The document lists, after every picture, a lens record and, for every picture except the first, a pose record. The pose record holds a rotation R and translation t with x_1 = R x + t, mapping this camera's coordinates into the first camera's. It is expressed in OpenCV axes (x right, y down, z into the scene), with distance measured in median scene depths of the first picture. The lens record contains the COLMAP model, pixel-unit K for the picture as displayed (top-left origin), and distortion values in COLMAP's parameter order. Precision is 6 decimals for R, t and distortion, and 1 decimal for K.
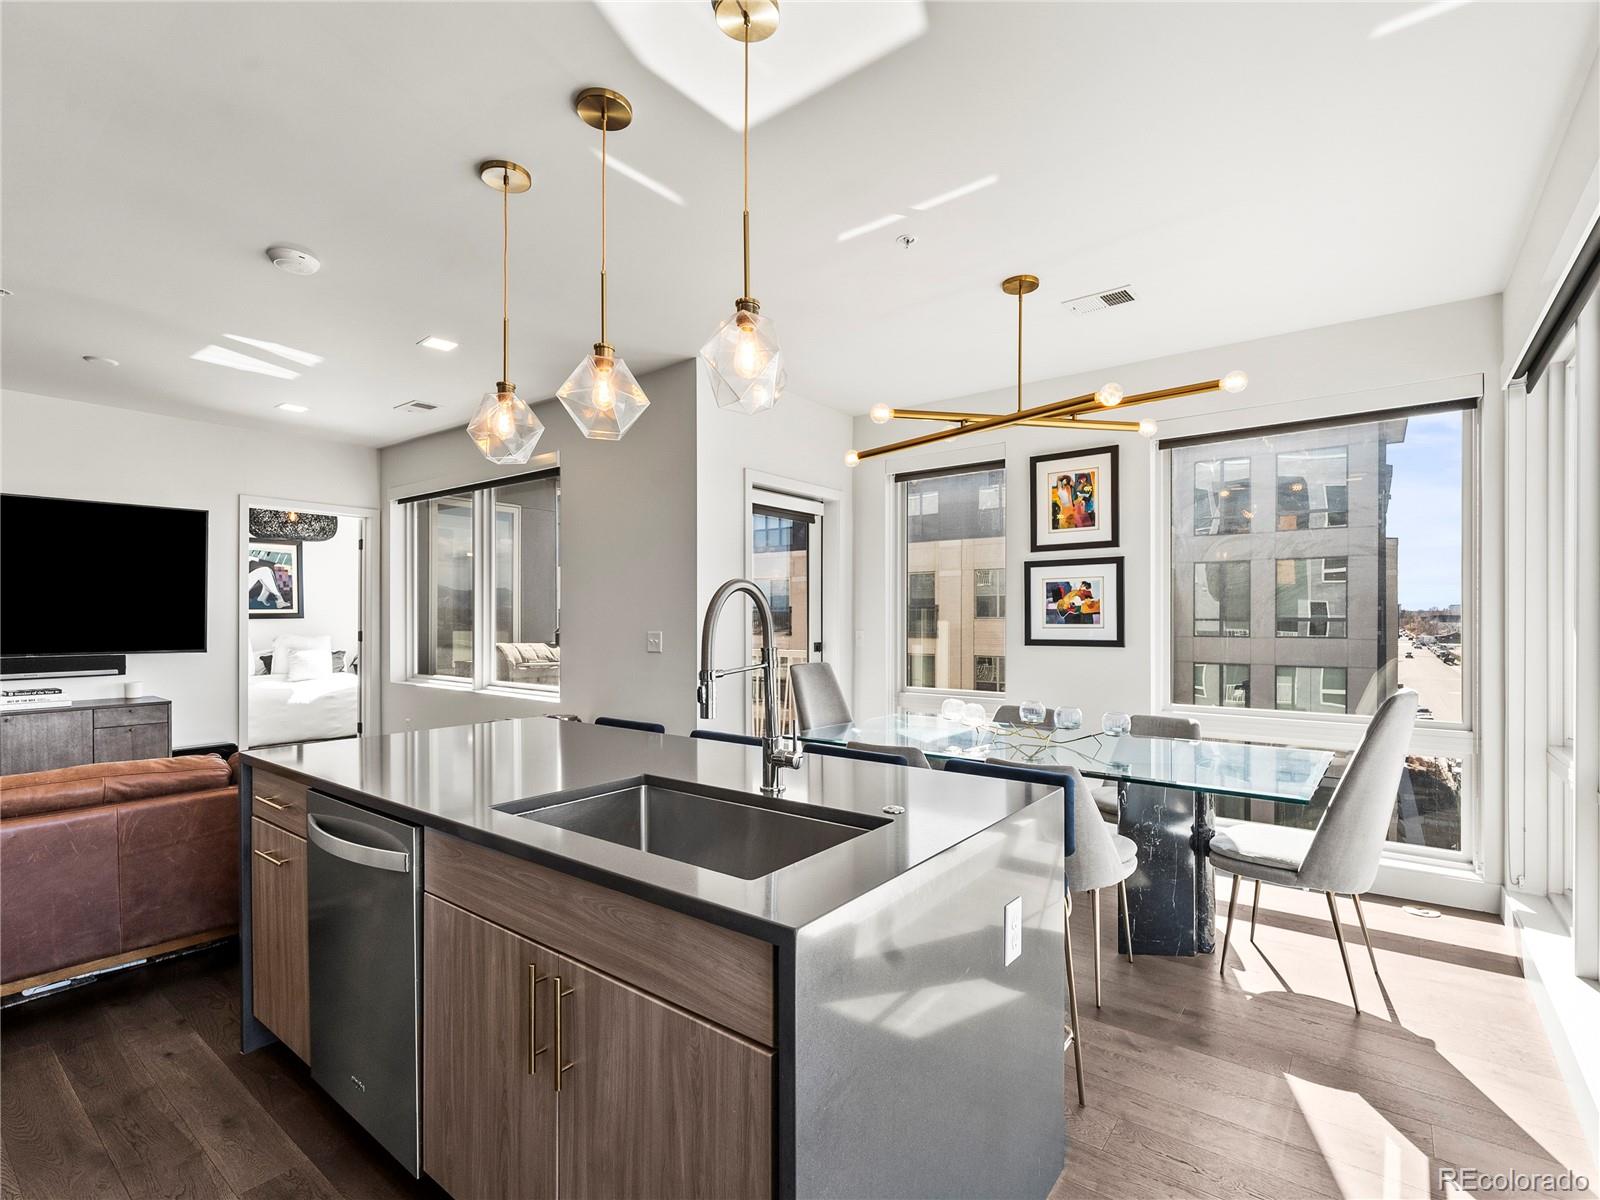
lens RADIAL K [[760.9, 0, 812.4], [0, 760.9, 622.5], [0, 0, 1]] dist [0.003842, -0.000127]
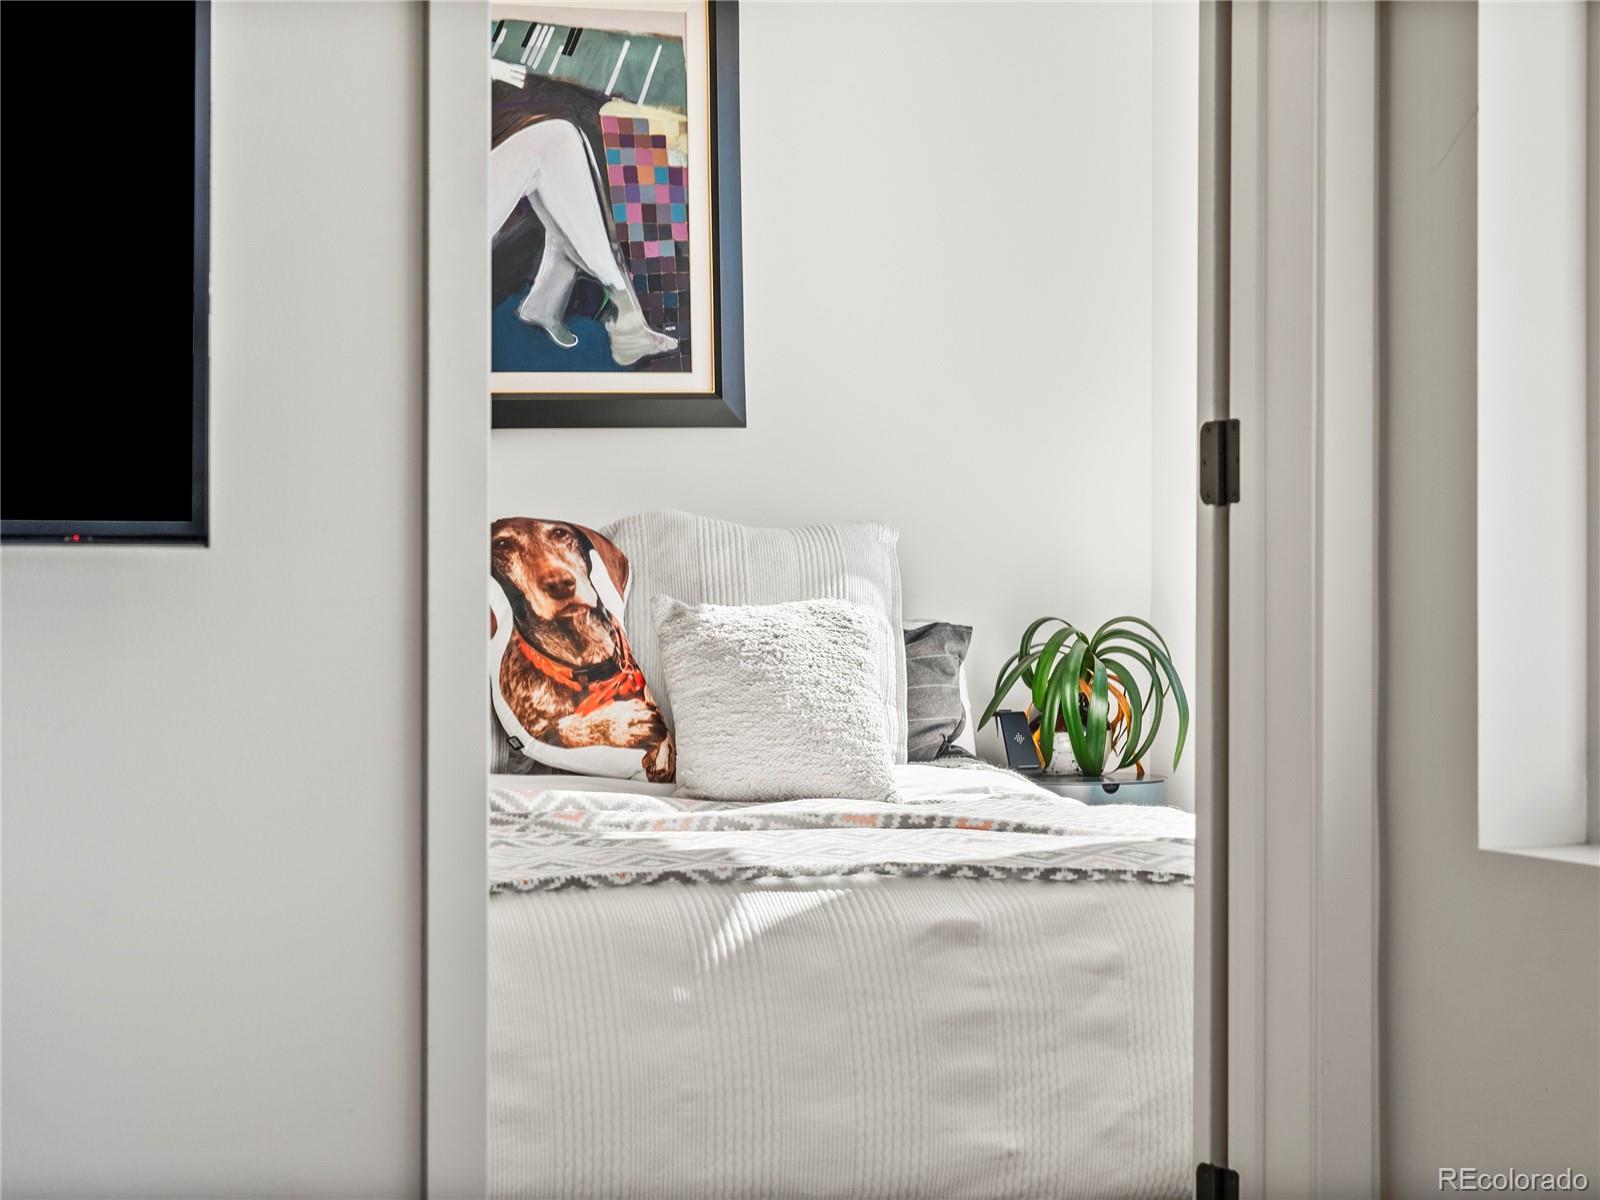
lens RADIAL K [[3553.8, 0, 796.3], [0, 3553.8, 551.0], [0, 0, 1]] dist [0.065717, 0.002088]
pose [[0.855584, -0.000980, -0.517664, -0.262059], [-0.001246, 0.999991, -0.003953, 0.025590], [0.517663, 0.004027, 0.855575, 0.350264]]
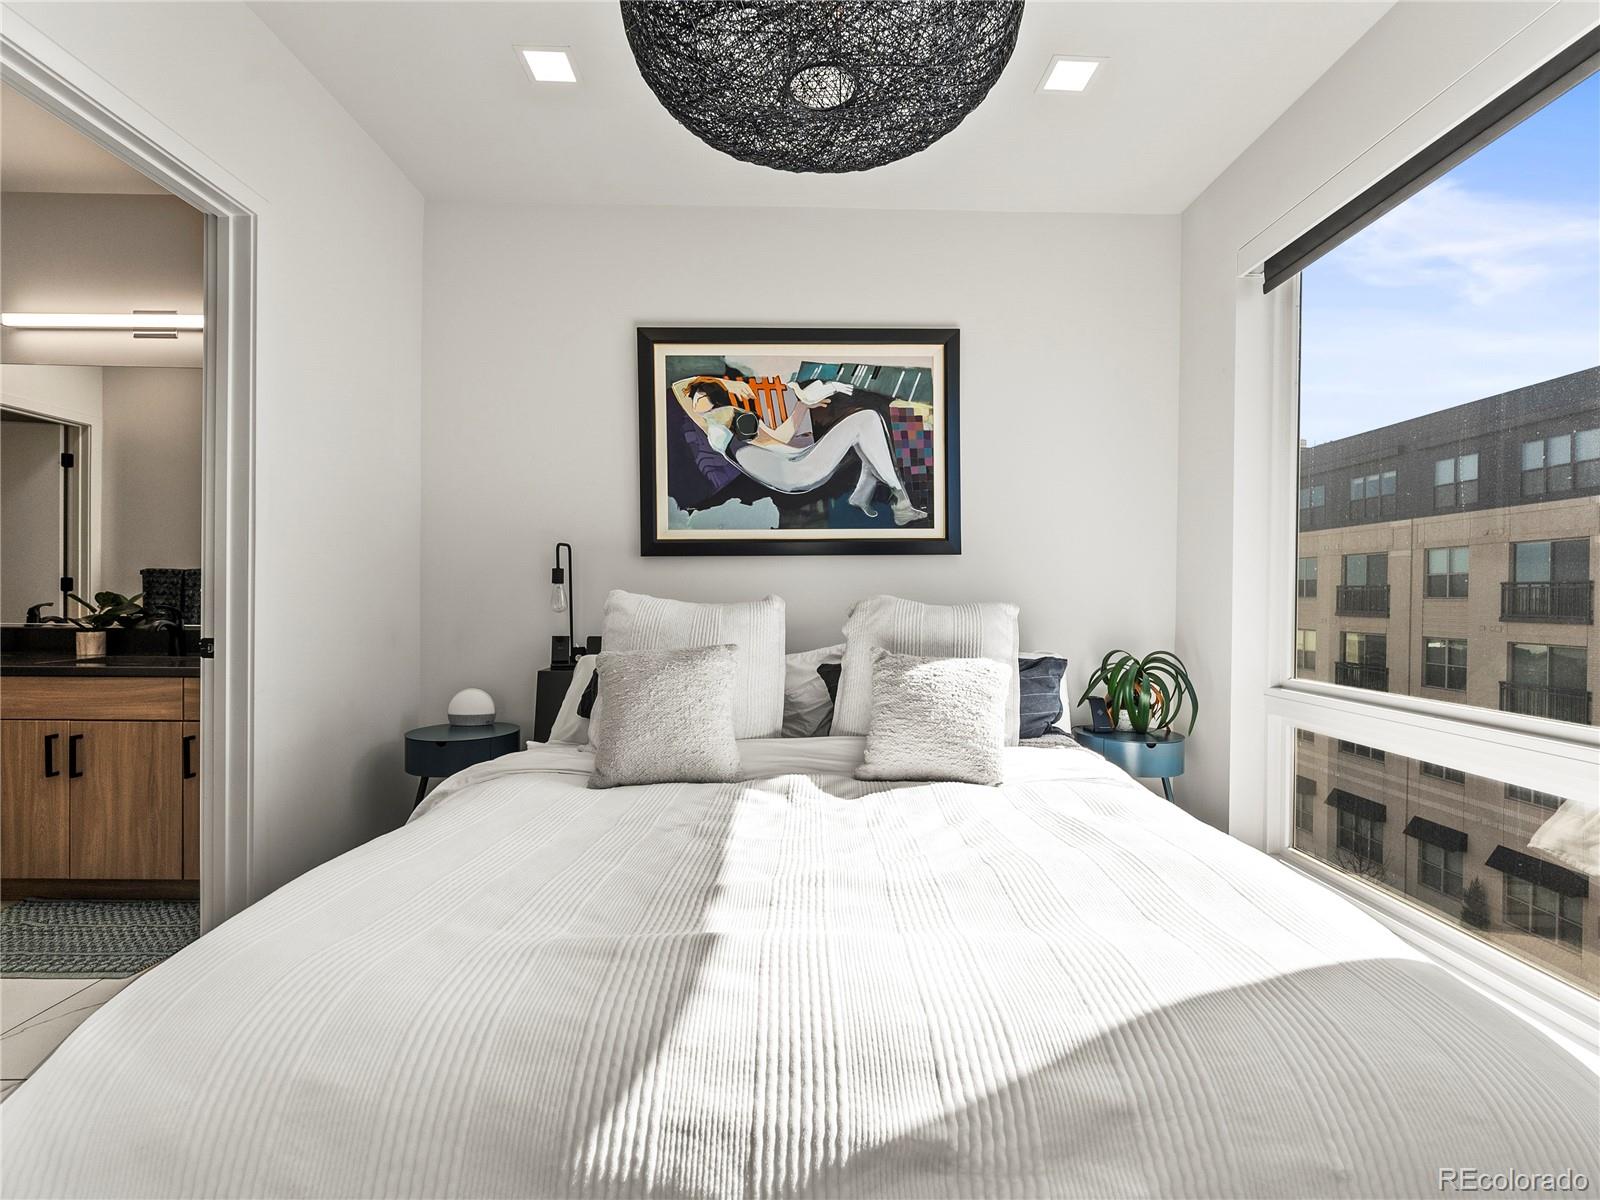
lens RADIAL K [[736.7, 0, 800.2], [0, 736.7, 604.6], [0, 0, 1]] dist [0.001248, -0.000493]
pose [[0.617445, 0.013959, -0.786491, -0.460343], [-0.013970, 0.999879, 0.006779, 0.016805], [0.786490, 0.006802, 0.617565, 0.756392]]
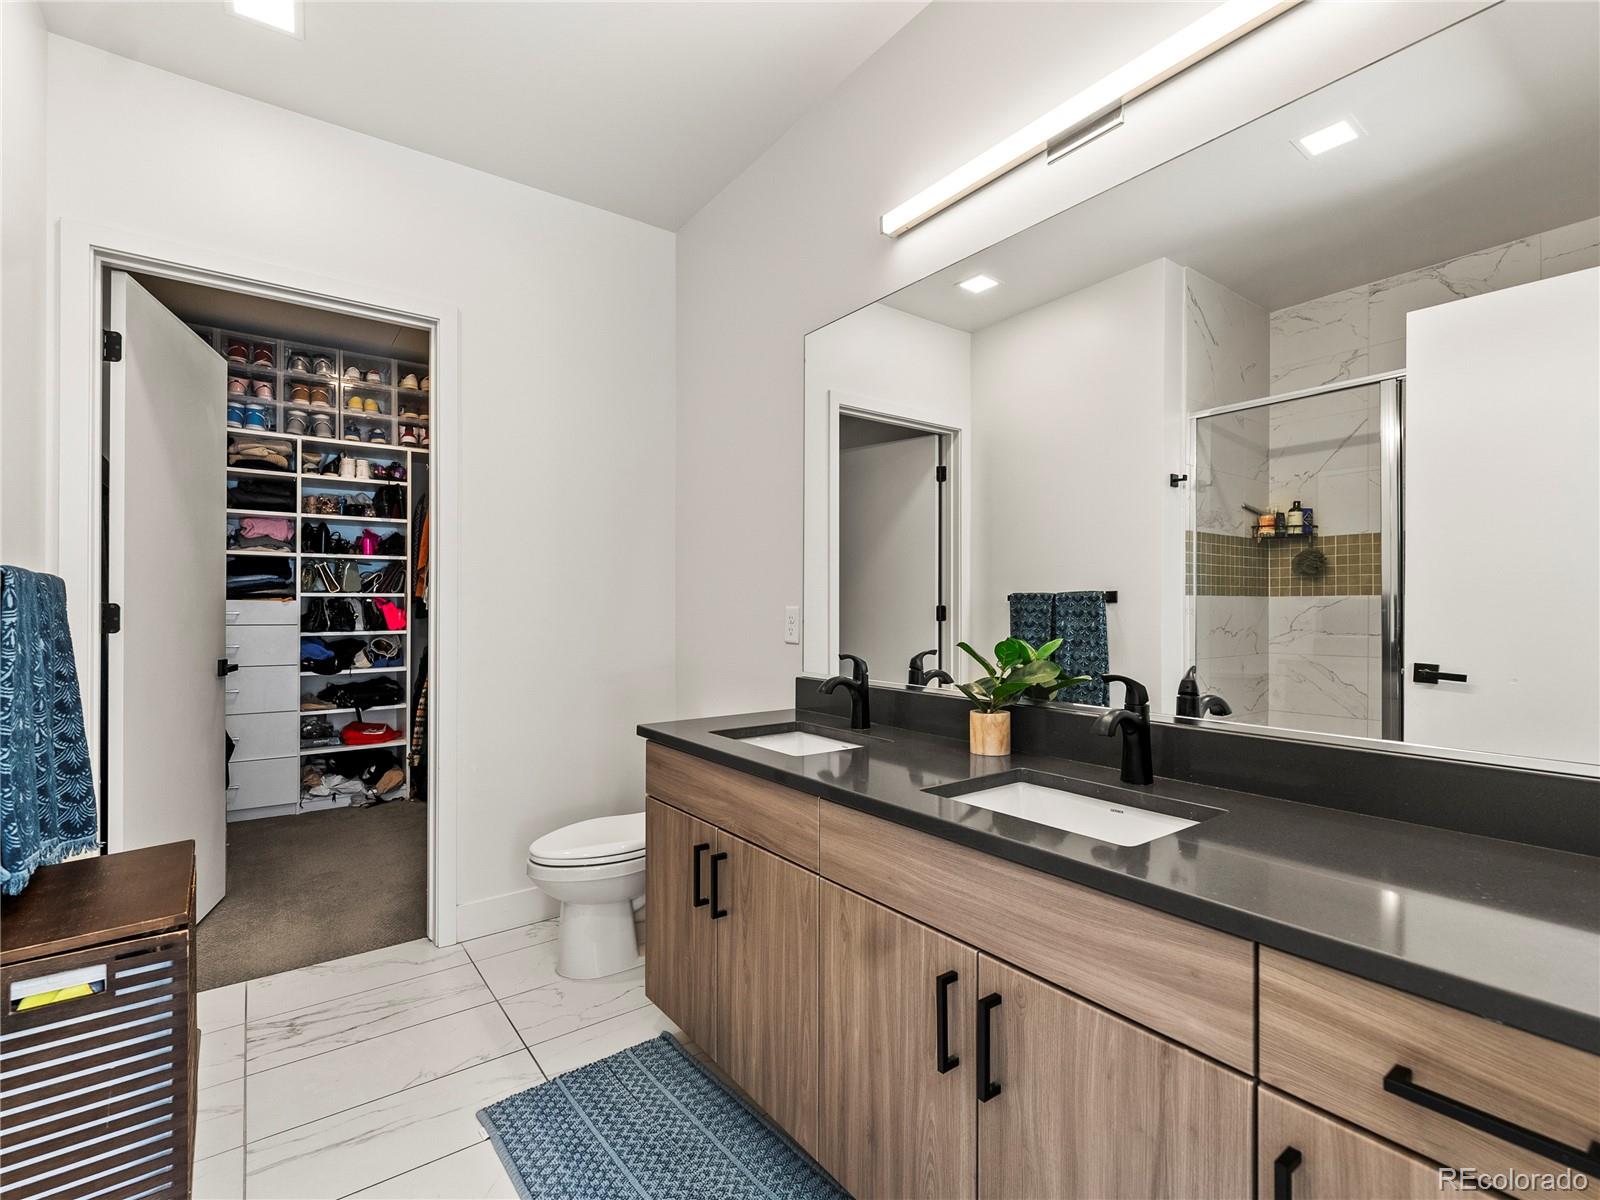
lens RADIAL K [[736.7, 0, 800.2], [0, 736.7, 604.6], [0, 0, 1]] dist [0.001248, -0.000493]
pose [[-0.286193, -0.005328, -0.958157, -0.725897], [-0.006768, 0.999971, -0.003539, 0.009992], [0.958148, 0.005472, -0.286221, 0.717859]]
